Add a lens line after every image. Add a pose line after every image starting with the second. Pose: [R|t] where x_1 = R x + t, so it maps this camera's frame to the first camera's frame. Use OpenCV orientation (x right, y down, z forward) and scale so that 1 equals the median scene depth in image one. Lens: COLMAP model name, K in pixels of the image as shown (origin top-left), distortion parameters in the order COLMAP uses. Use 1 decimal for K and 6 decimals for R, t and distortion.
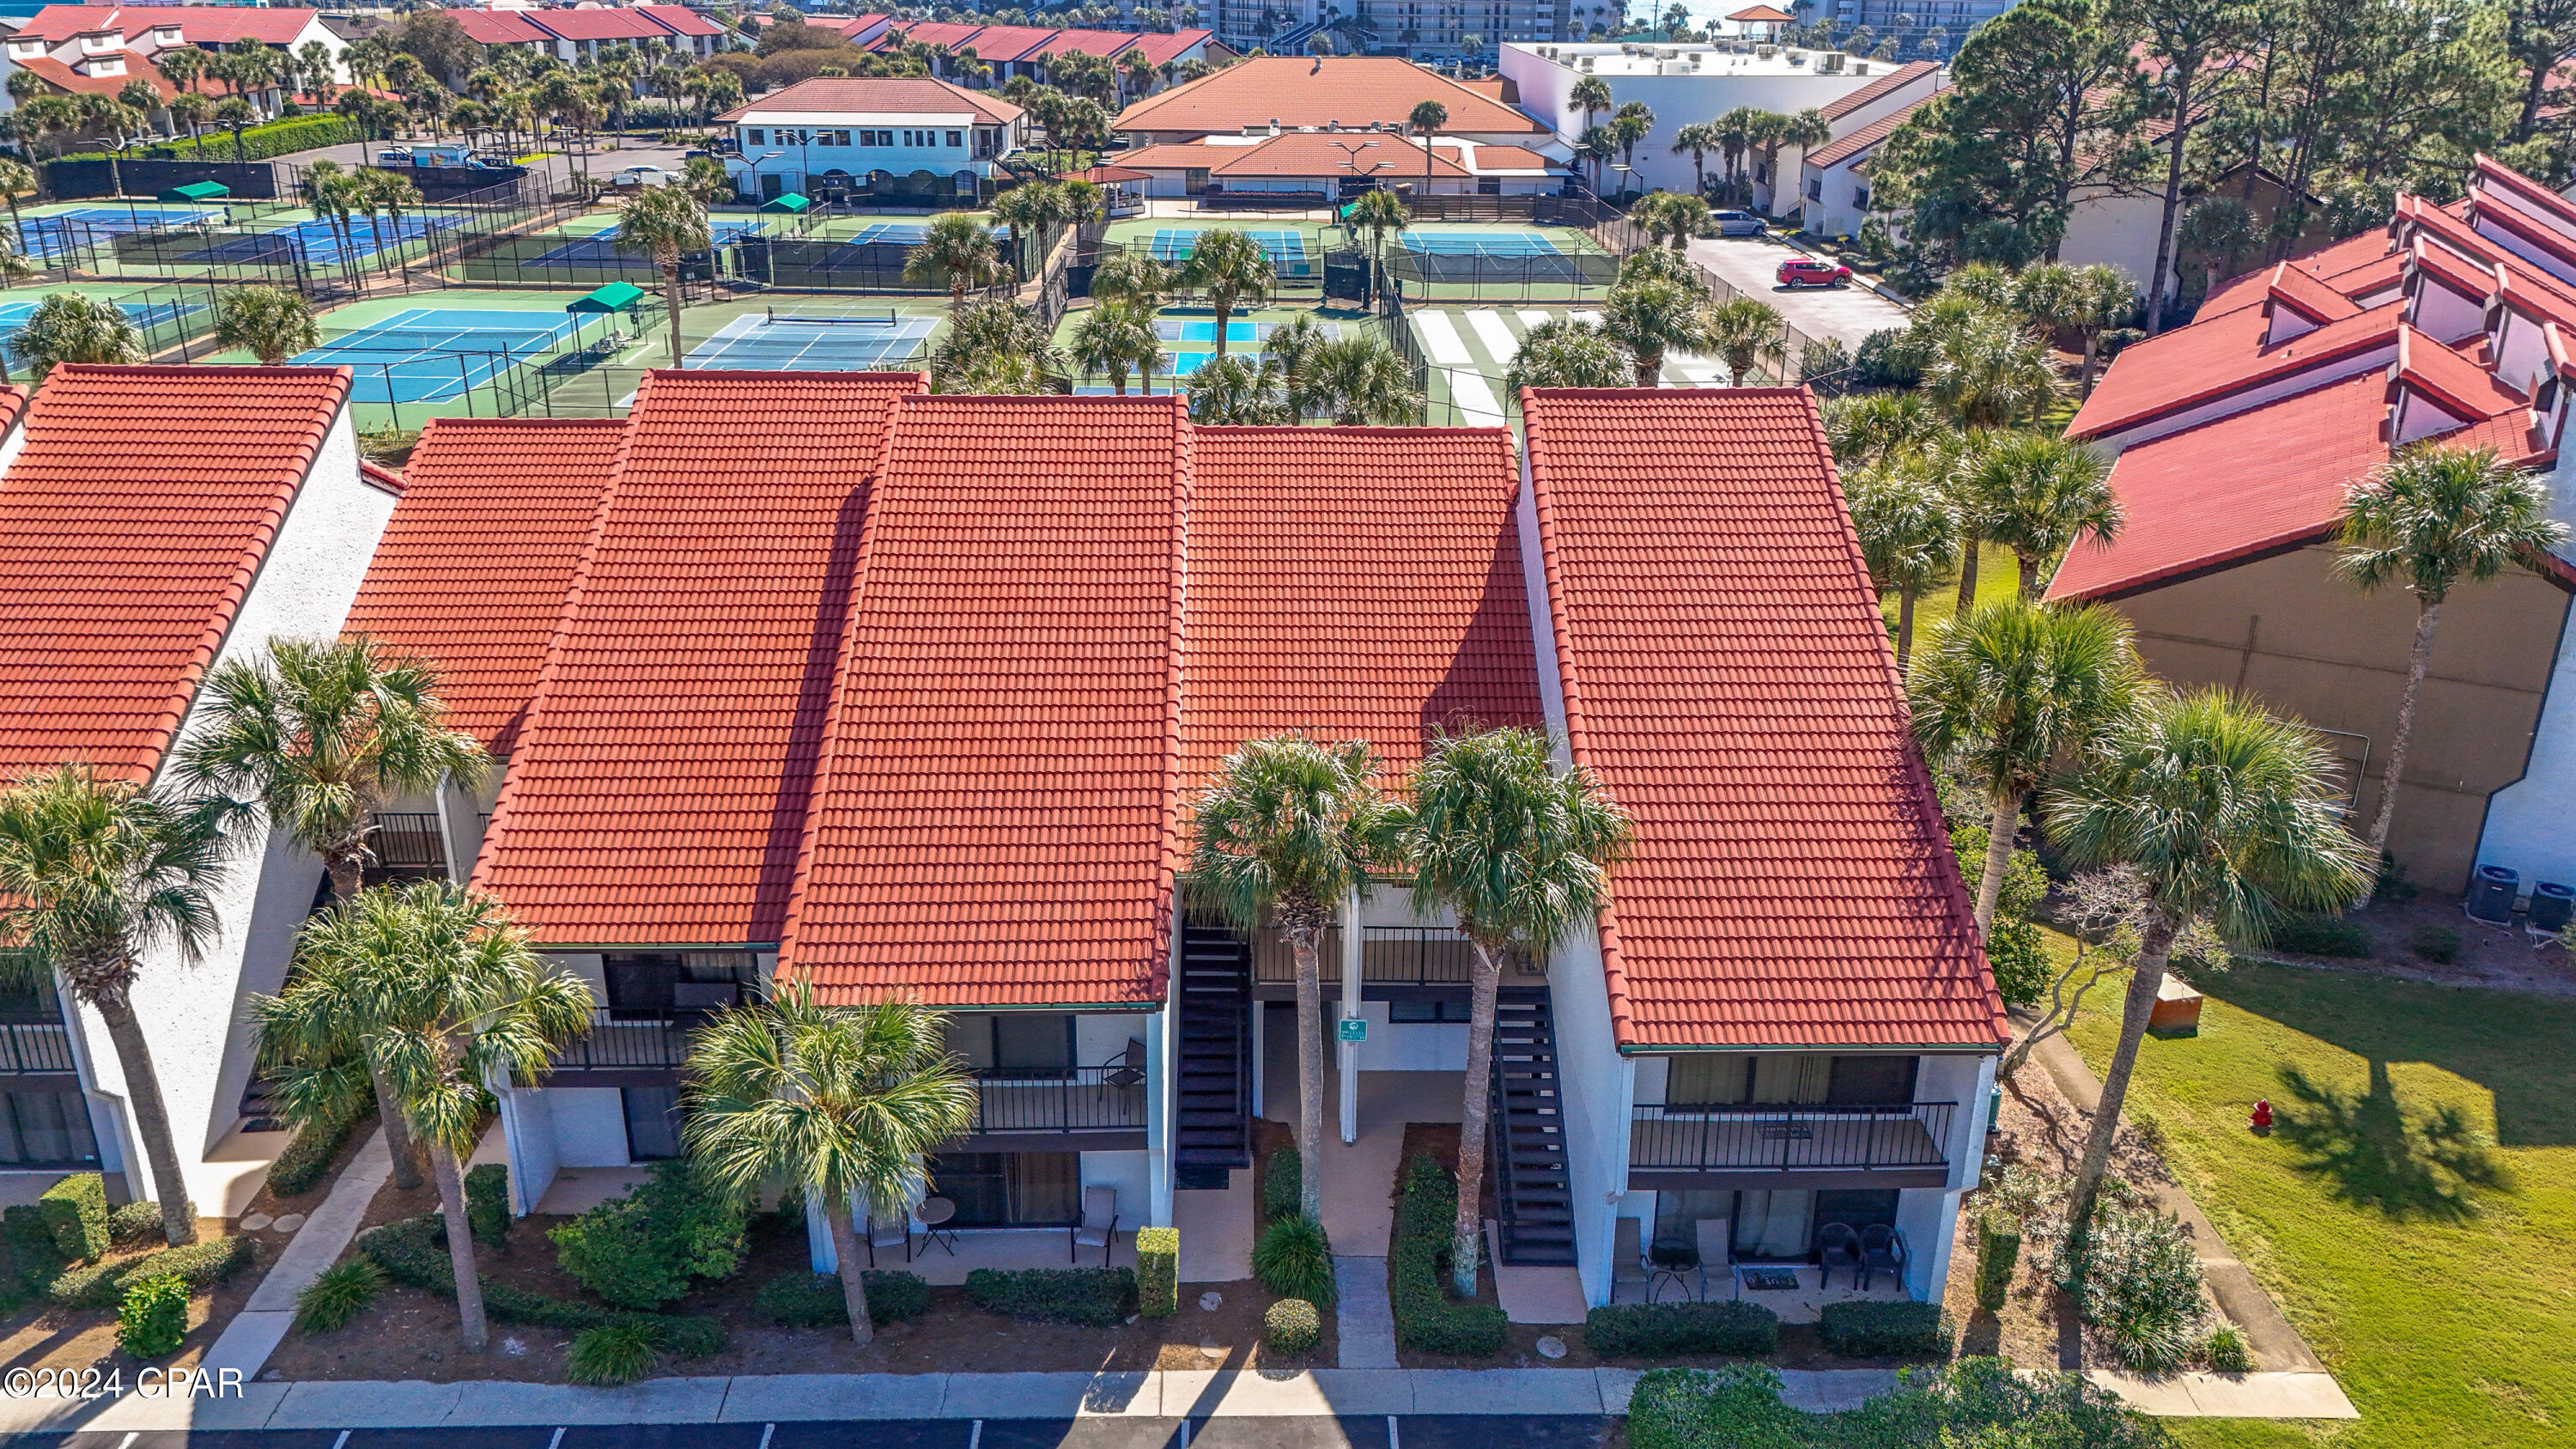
lens RADIAL K [[1890.8, 0, 1290.1], [0, 1890.8, 709.8], [0, 0, 1]] dist [0.066676, -0.060389]
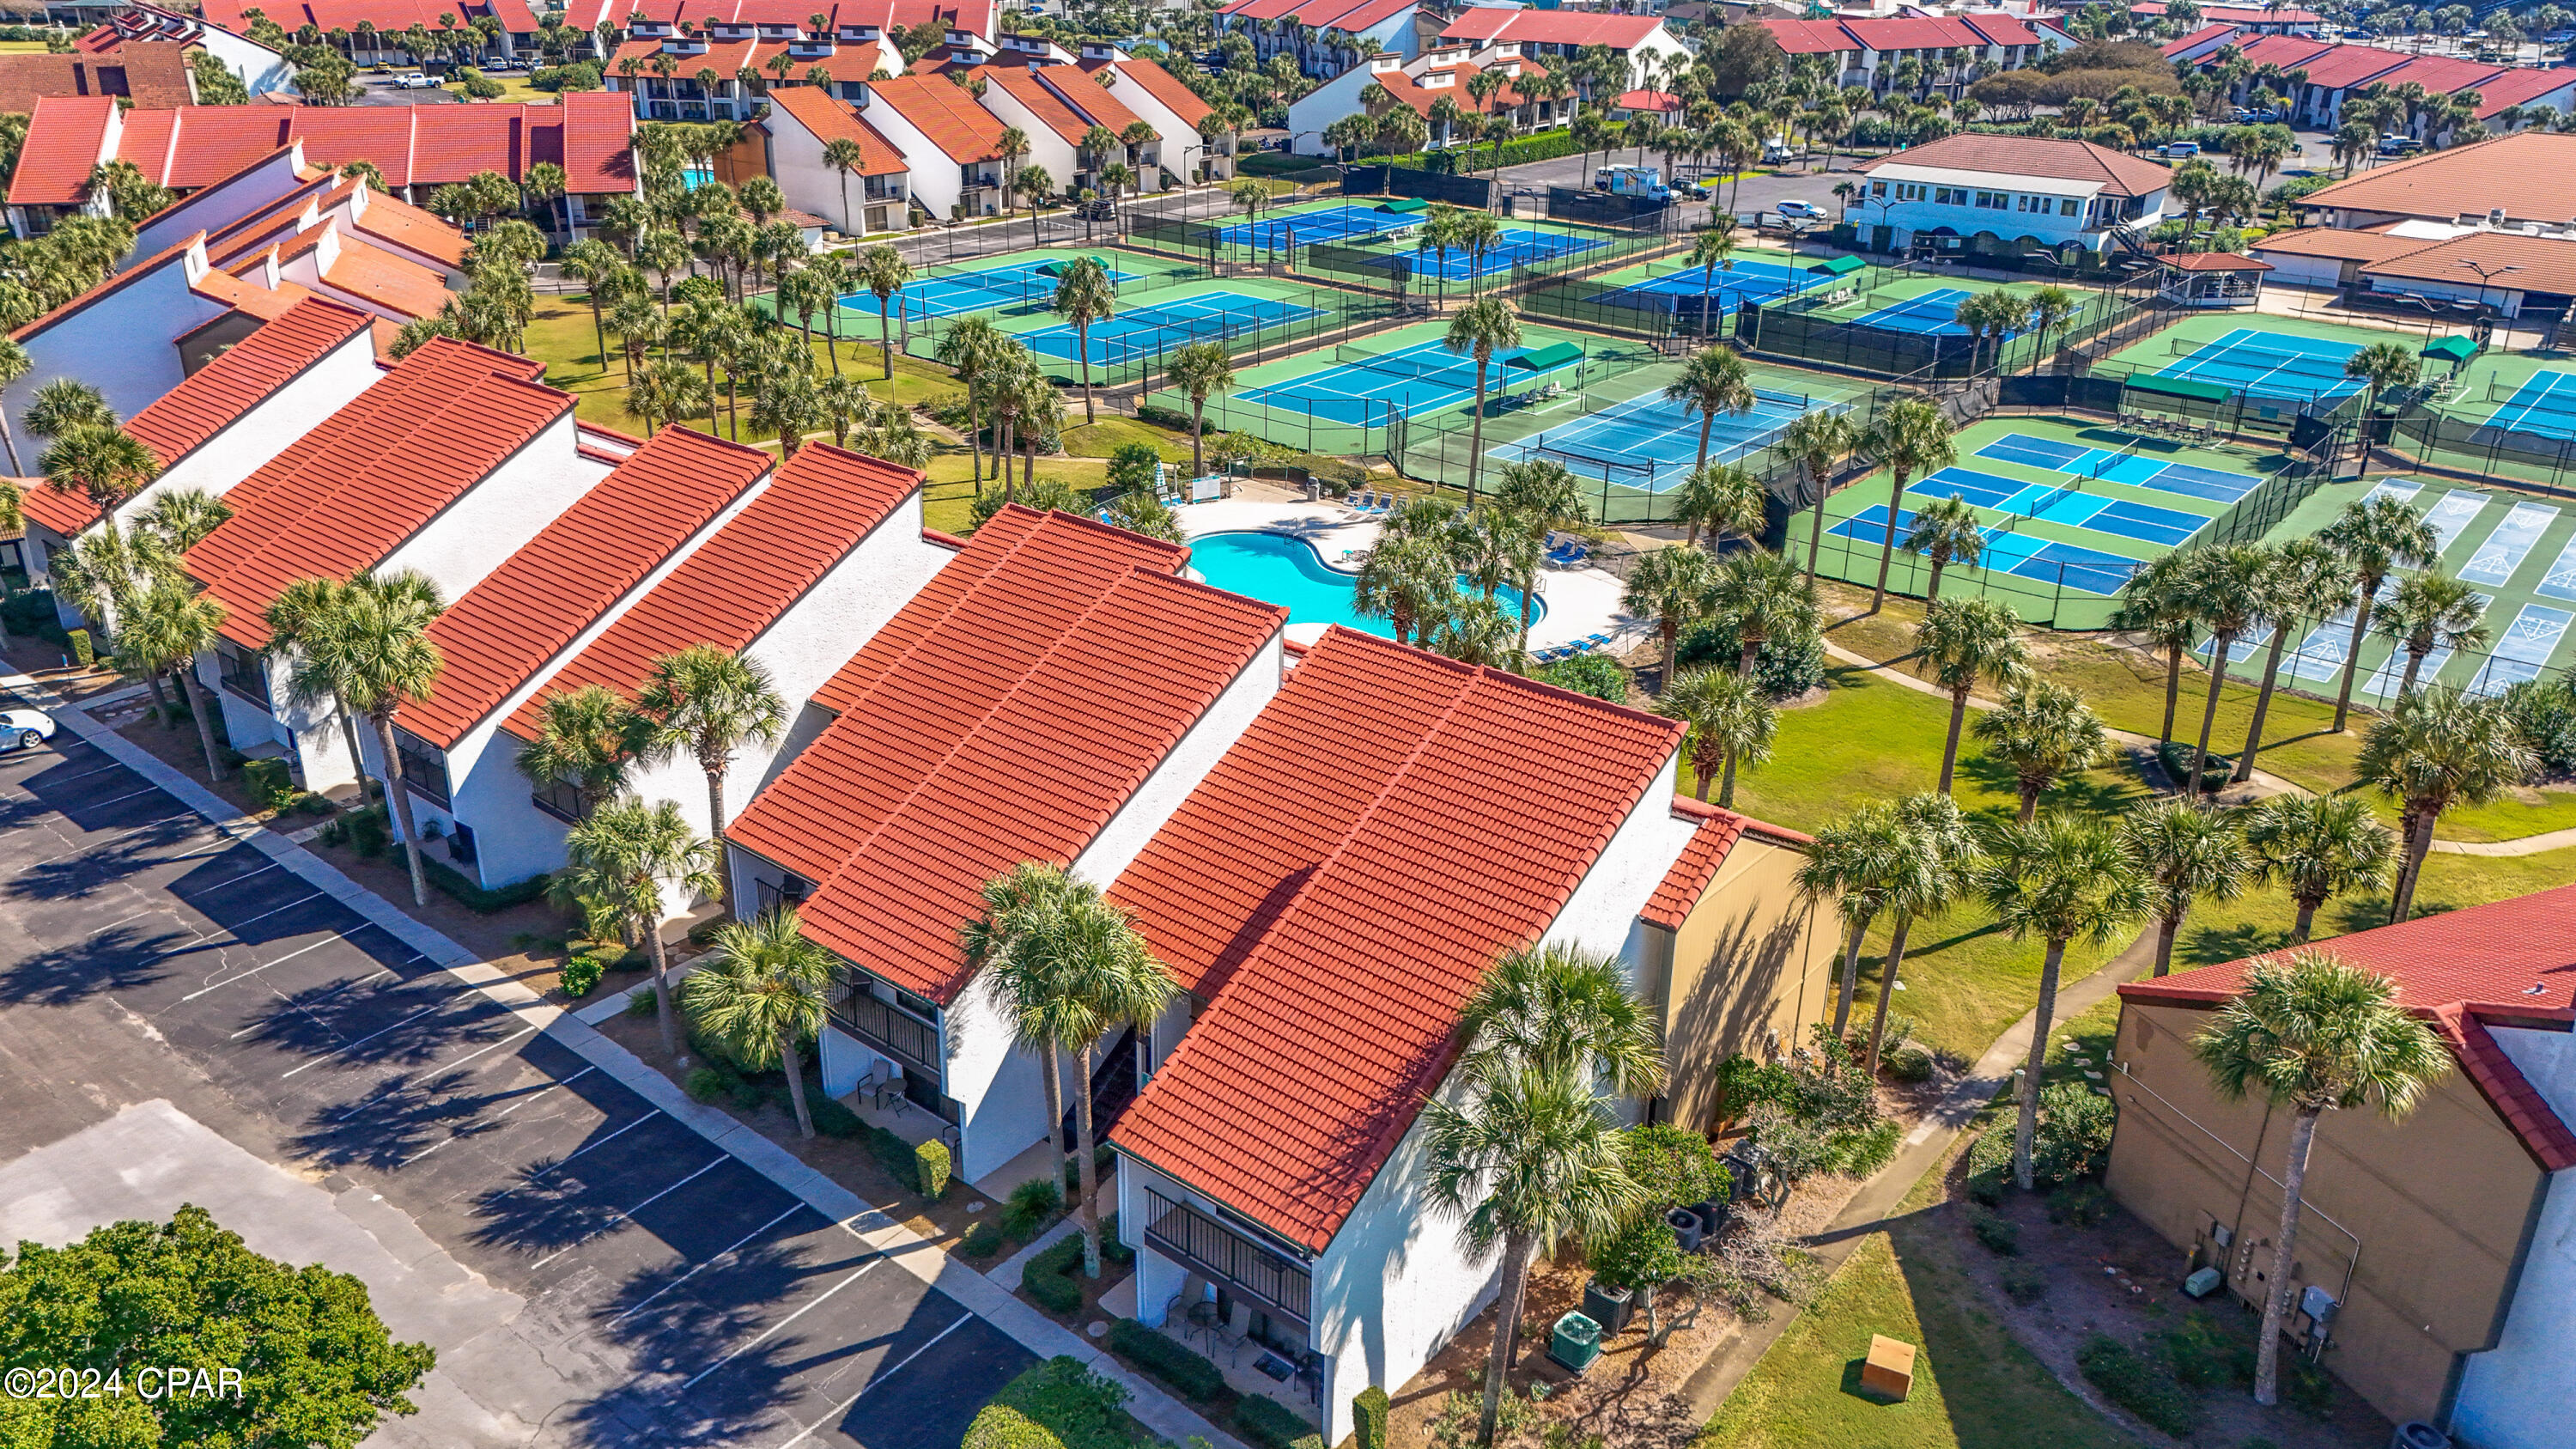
lens RADIAL K [[1890.8, 0, 1296.7], [0, 1890.8, 727.9], [0, 0, 1]] dist [0.066676, -0.060389]
pose [[0.760667, 0.264798, -0.592678, 0.932323], [-0.245841, 0.962522, 0.114515, -0.289892], [0.600789, 0.058597, 0.797257, -0.084526]]
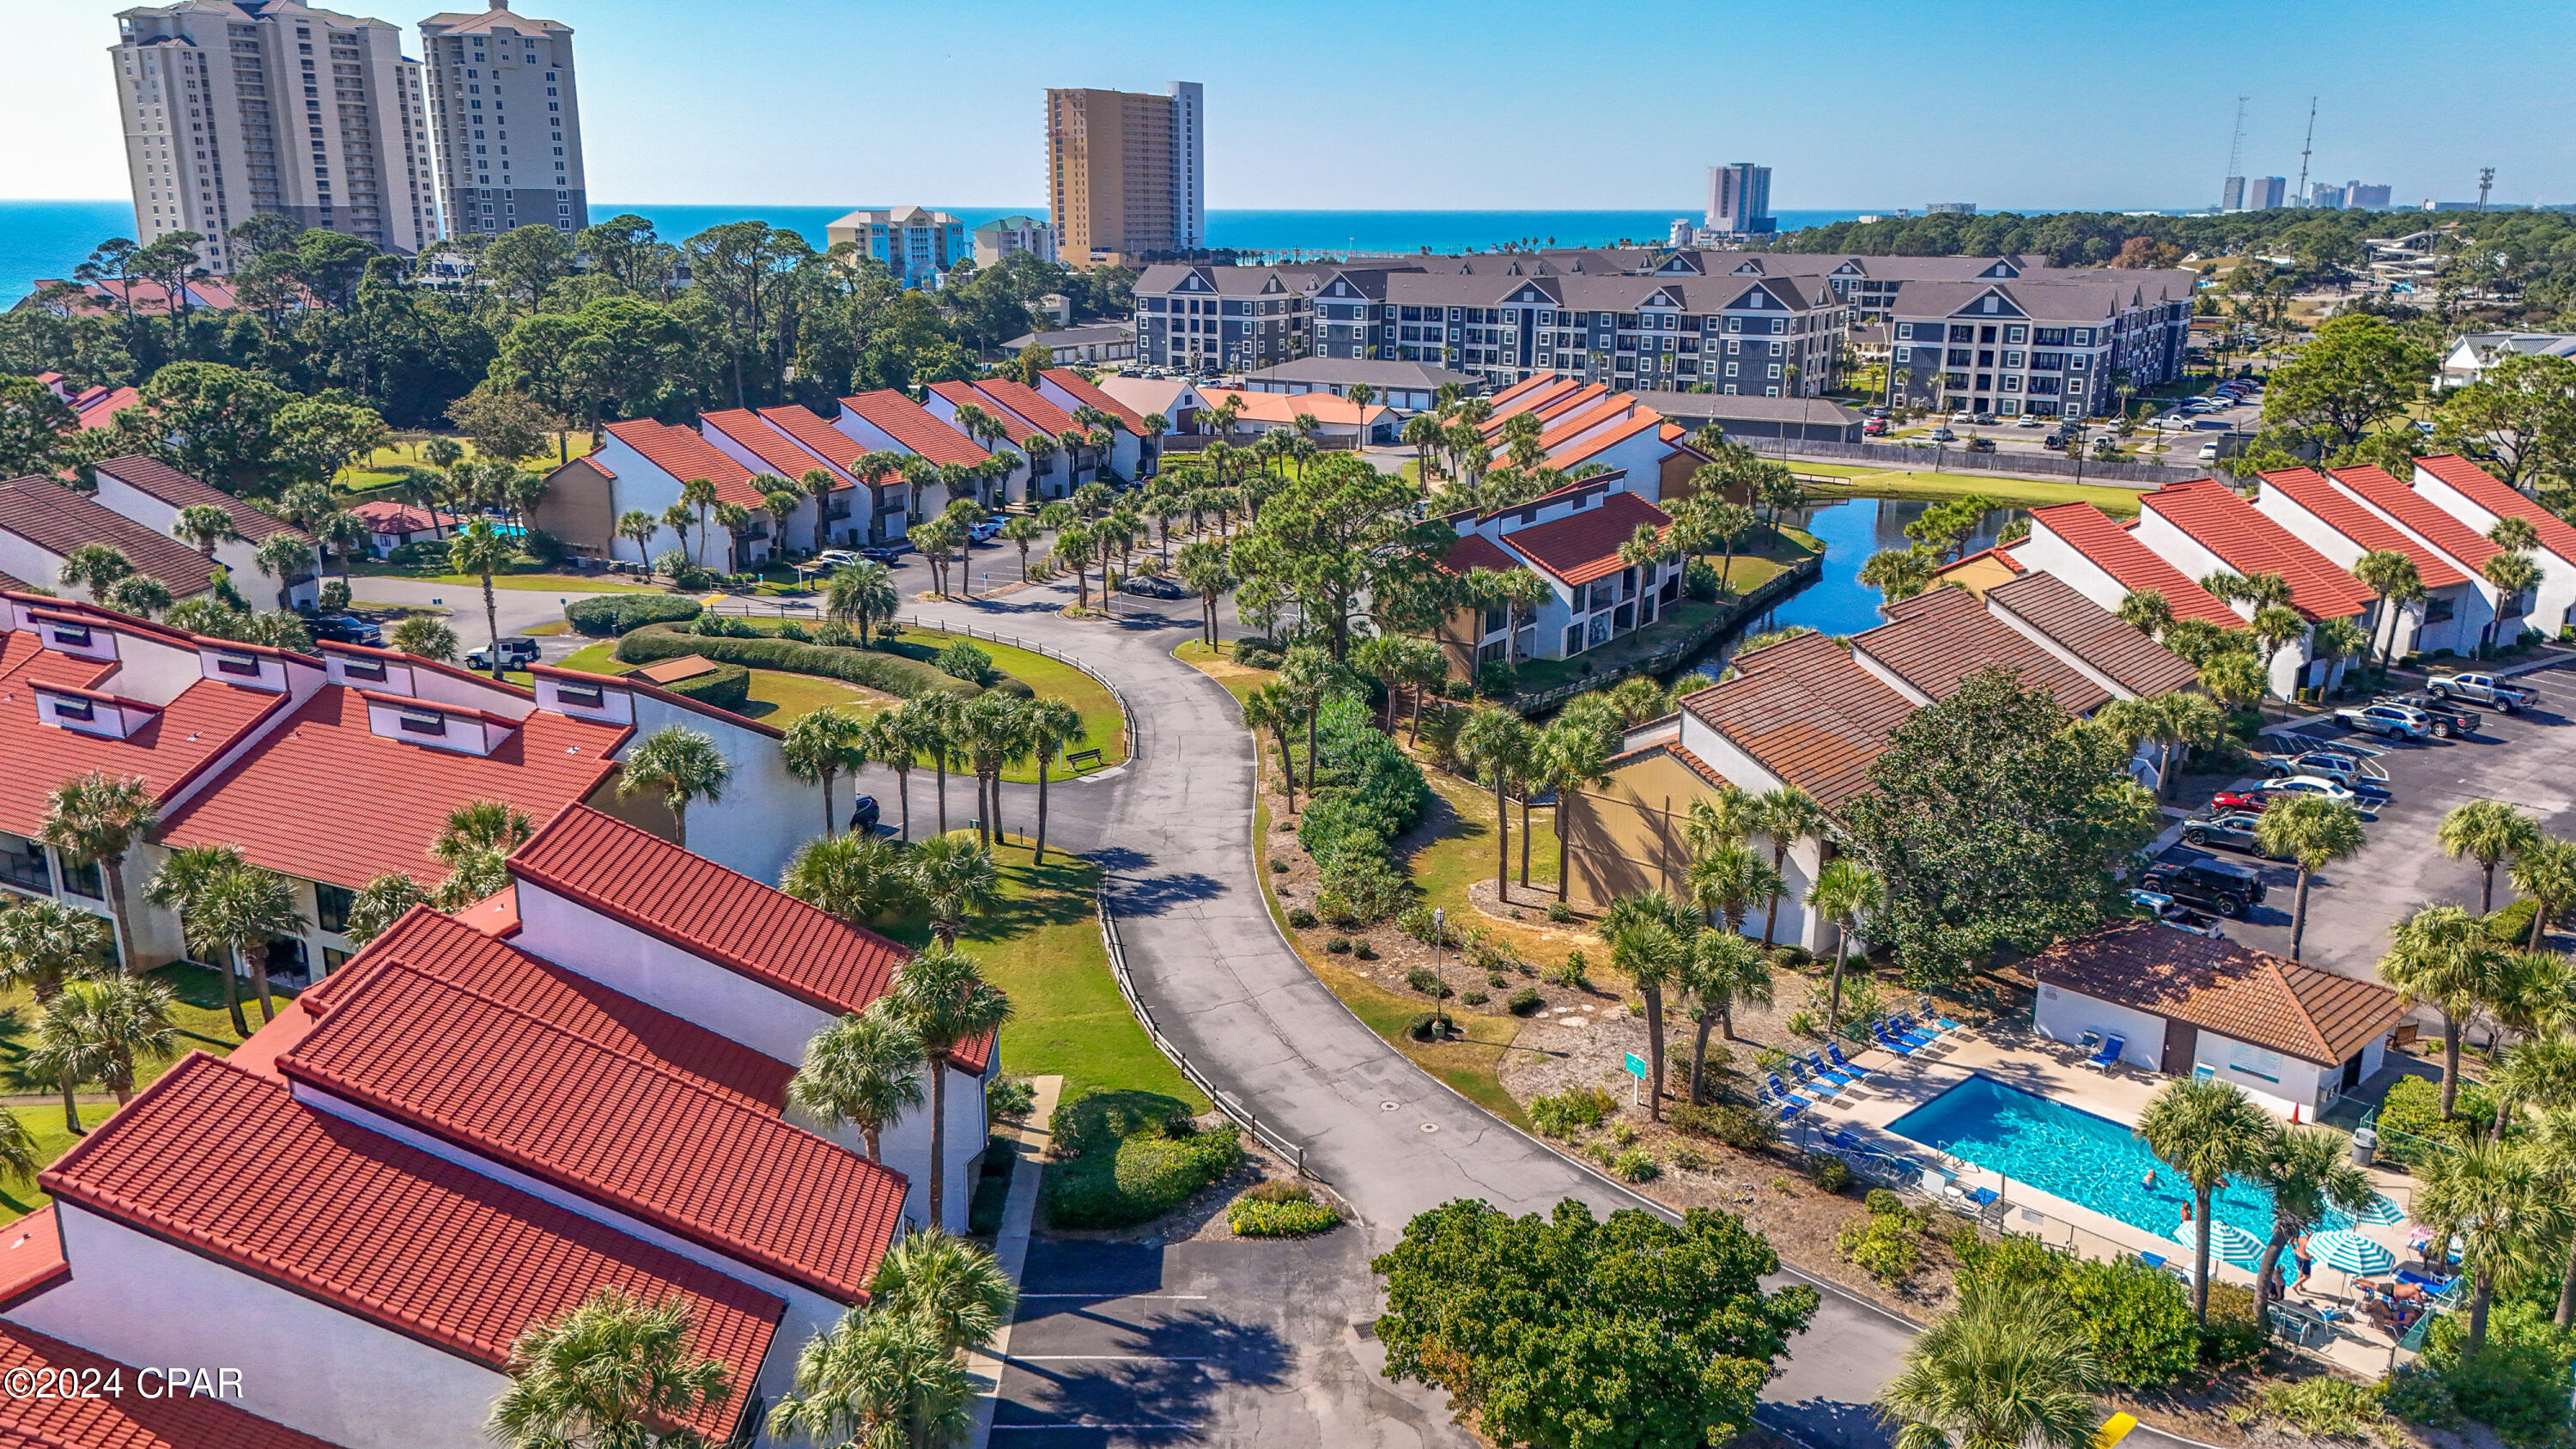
lens RADIAL K [[1890.8, 0, 1287.9], [0, 1890.8, 722.6], [0, 0, 1]] dist [0.066676, -0.060389]
pose [[-0.010903, -0.262487, 0.964874, -1.500853], [0.364384, 0.897540, 0.248287, -0.482023], [-0.931185, 0.354292, 0.085861, 0.331911]]
